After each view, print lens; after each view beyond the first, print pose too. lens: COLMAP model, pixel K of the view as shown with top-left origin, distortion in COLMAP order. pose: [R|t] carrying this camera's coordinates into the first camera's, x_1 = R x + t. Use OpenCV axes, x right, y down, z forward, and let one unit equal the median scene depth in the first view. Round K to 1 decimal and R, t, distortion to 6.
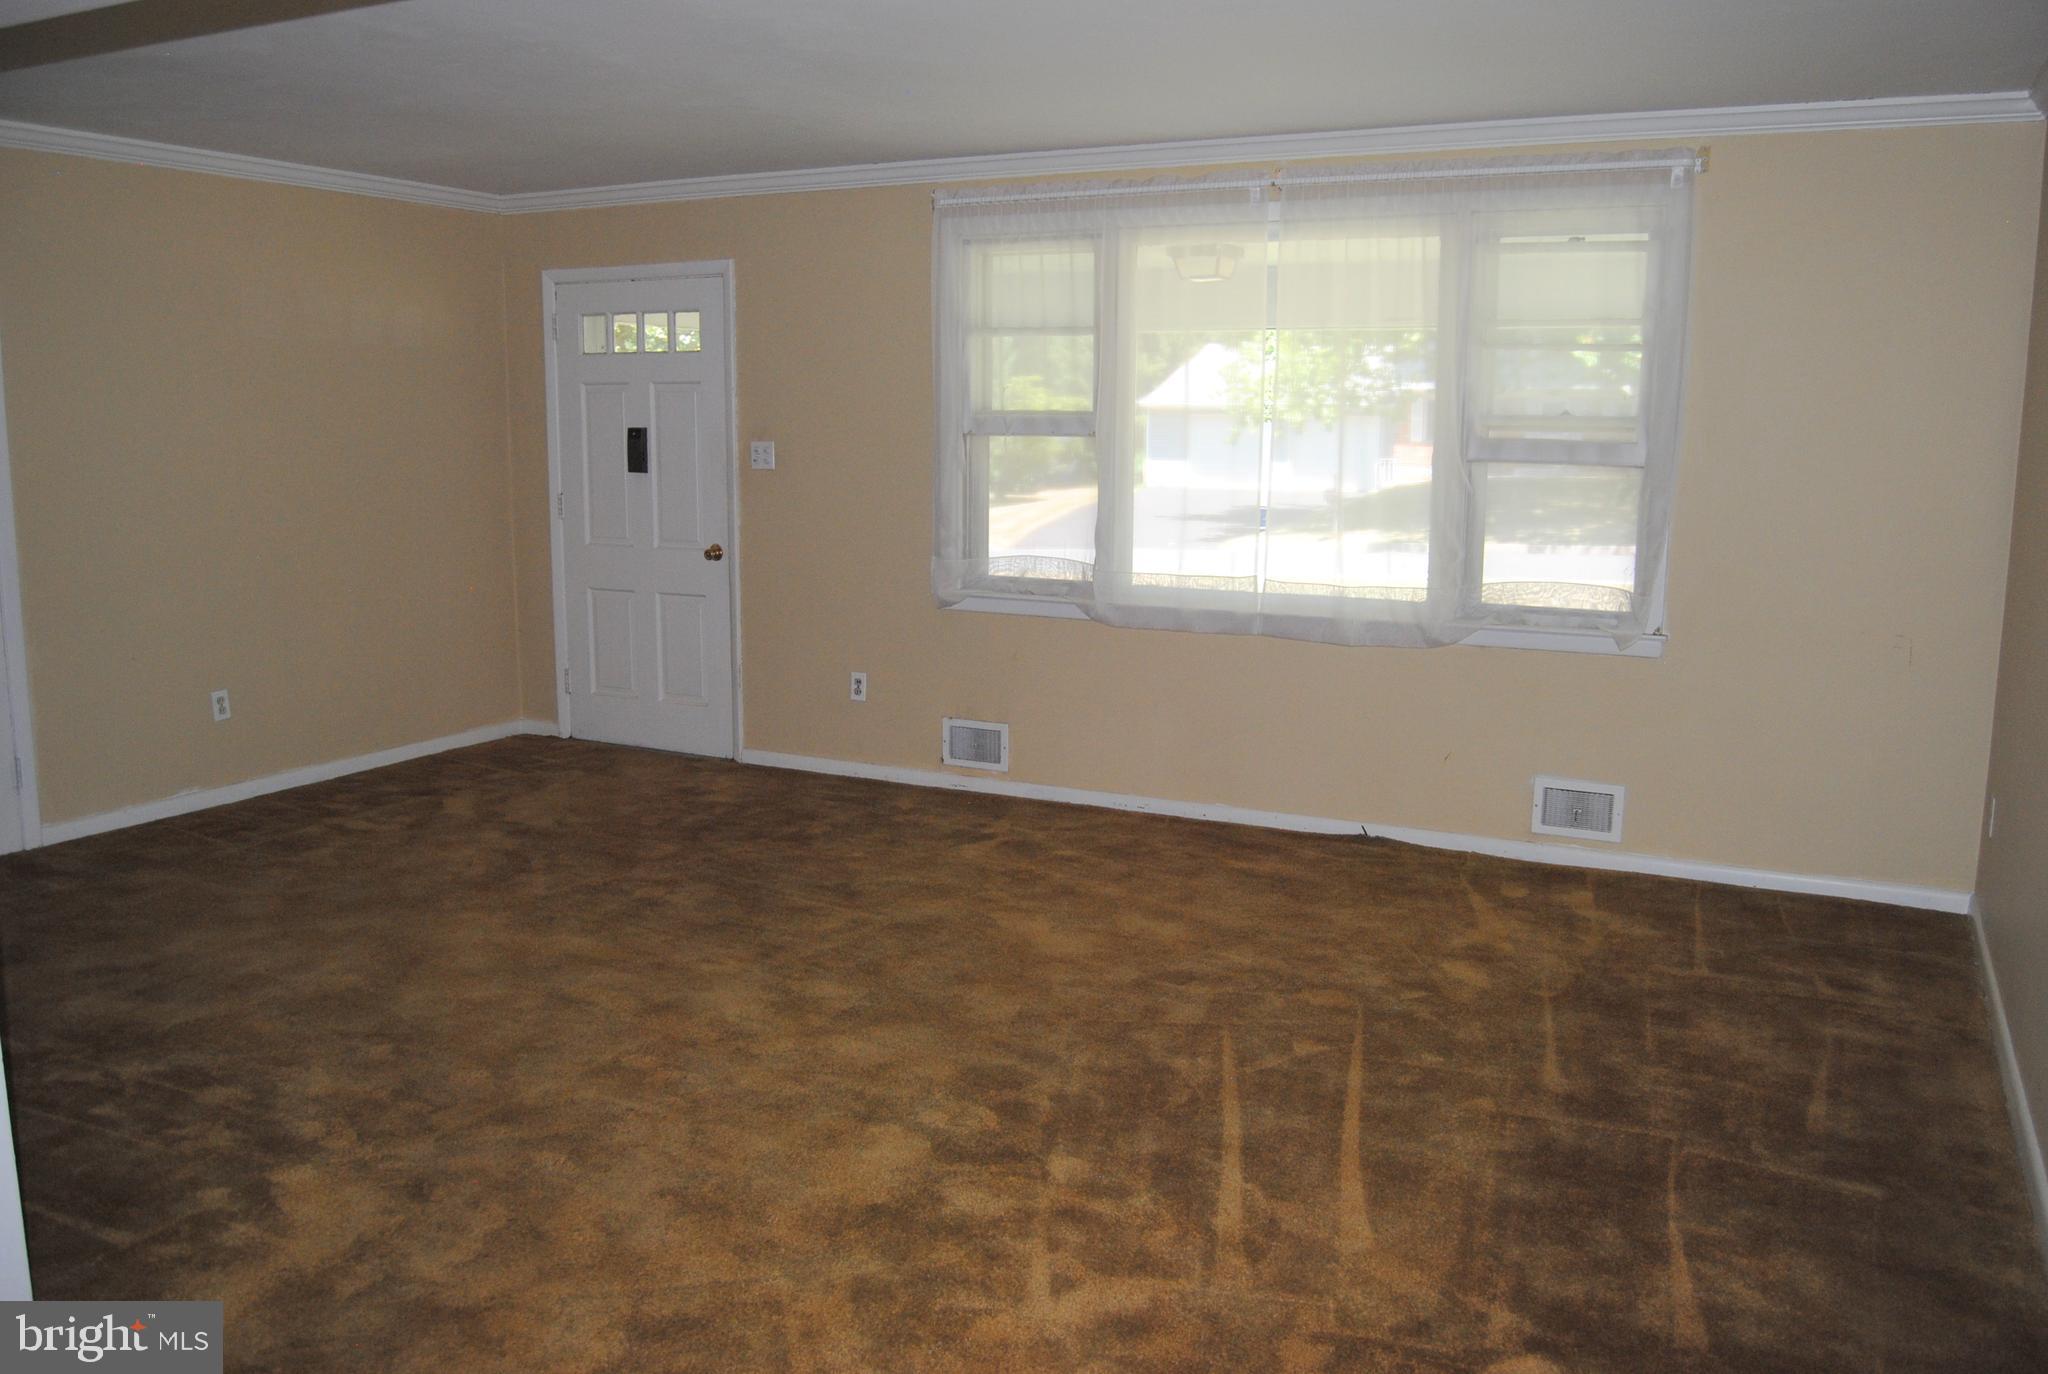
lens RADIAL K [[1632.3, 0, 1020.7], [0, 1632.3, 668.2], [0, 0, 1]] dist [-0.090107, 0.031451]
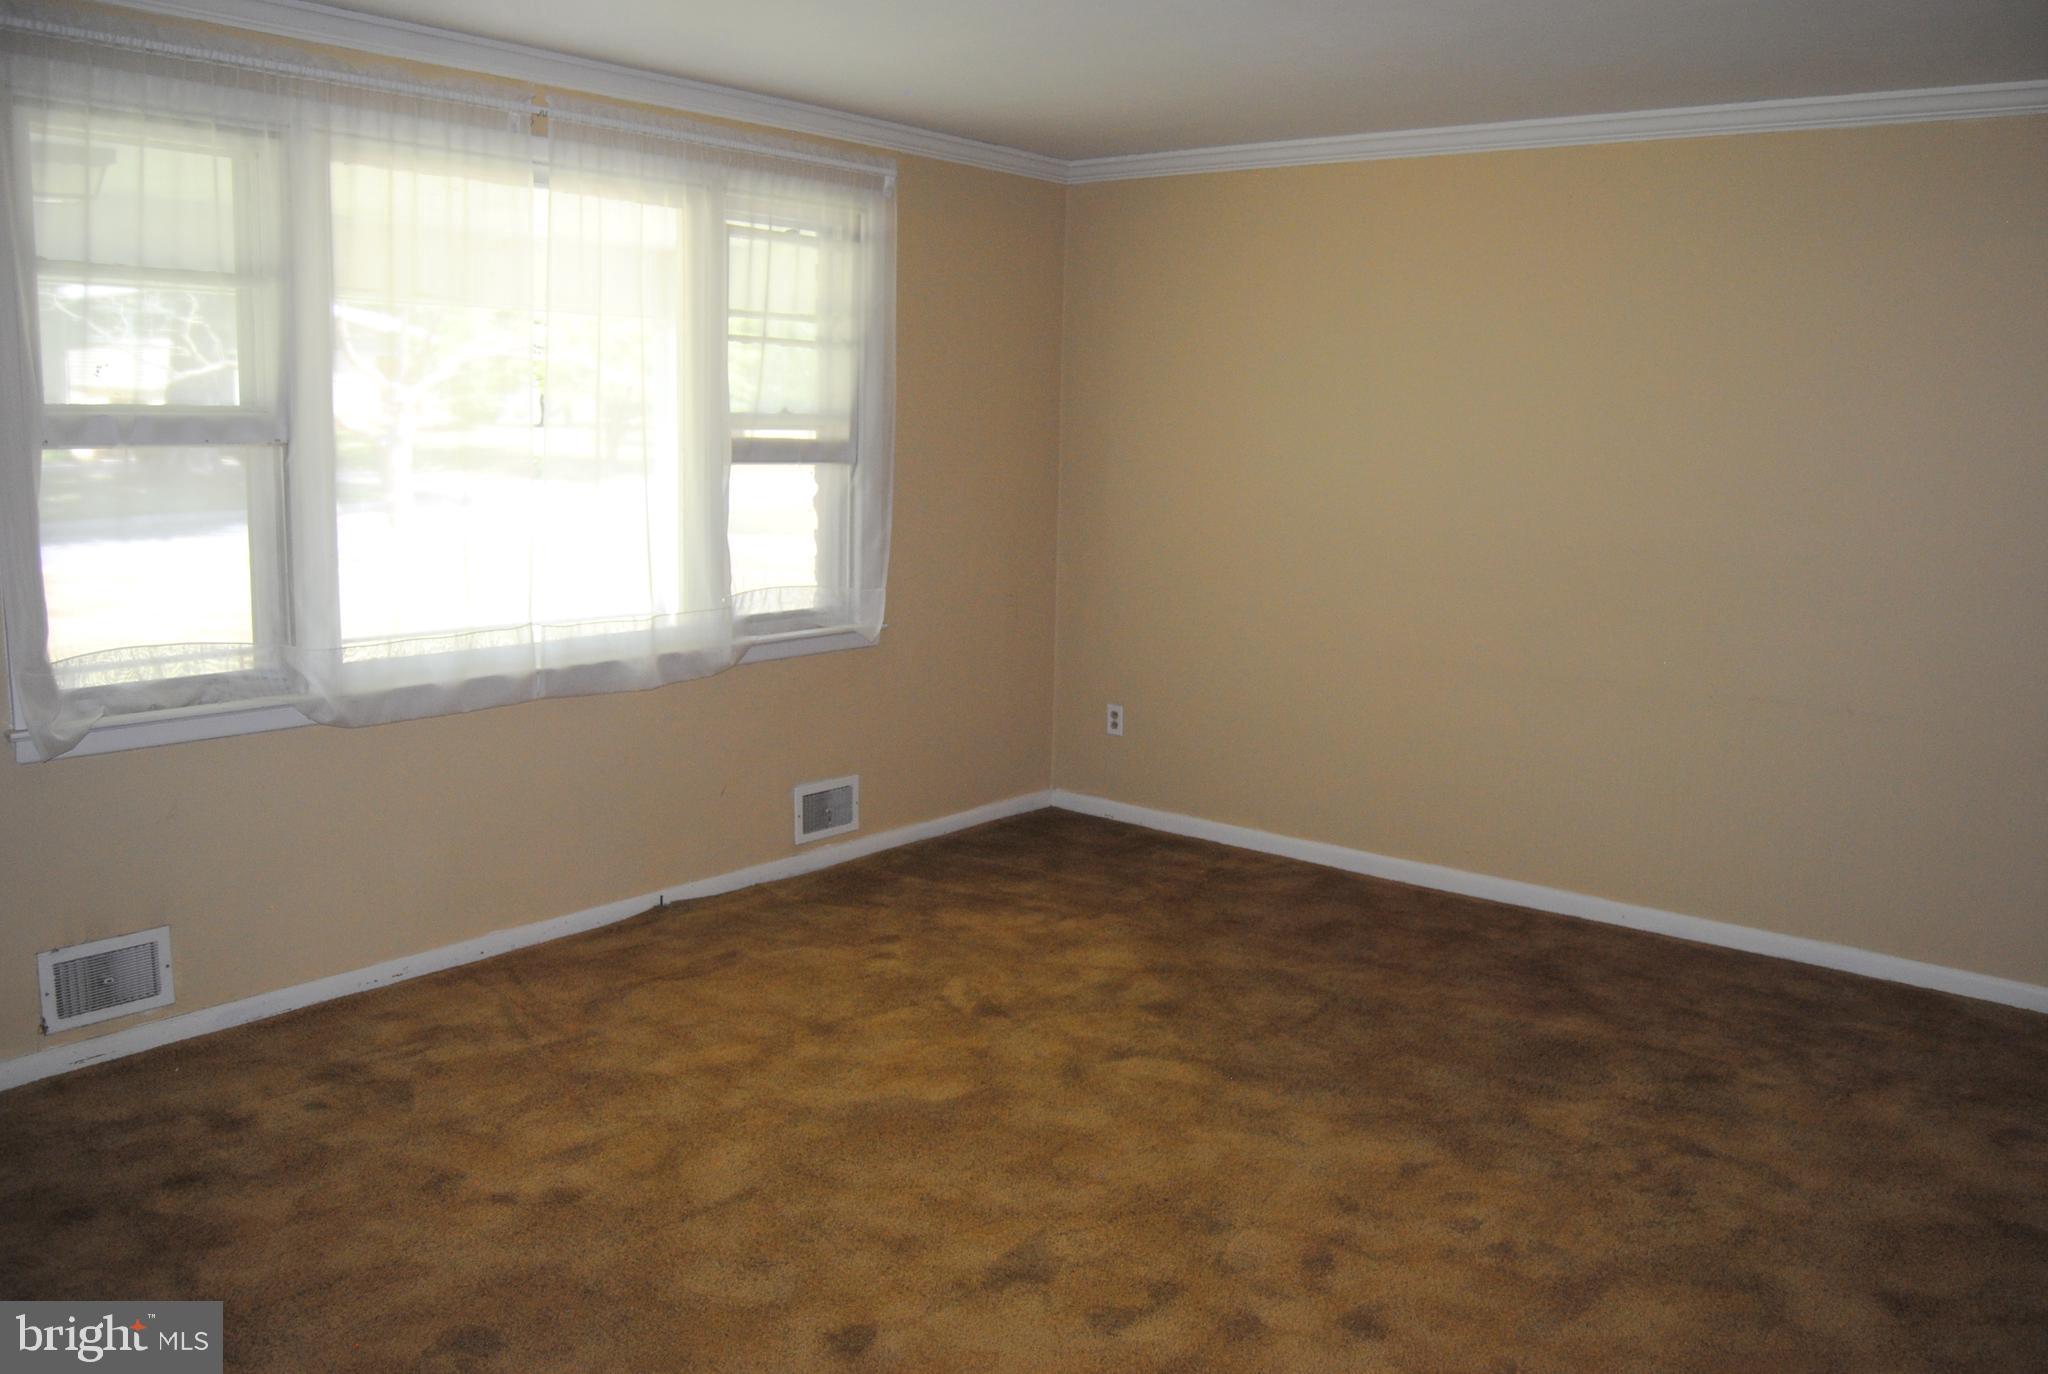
lens RADIAL K [[1632.3, 0, 1020.7], [0, 1632.3, 668.2], [0, 0, 1]] dist [-0.090107, 0.031451]
pose [[0.197713, -0.147831, 0.969049, -0.557526], [0.133894, 0.983371, 0.122698, -0.099031], [-0.971073, 0.105490, 0.214219, 0.620335]]
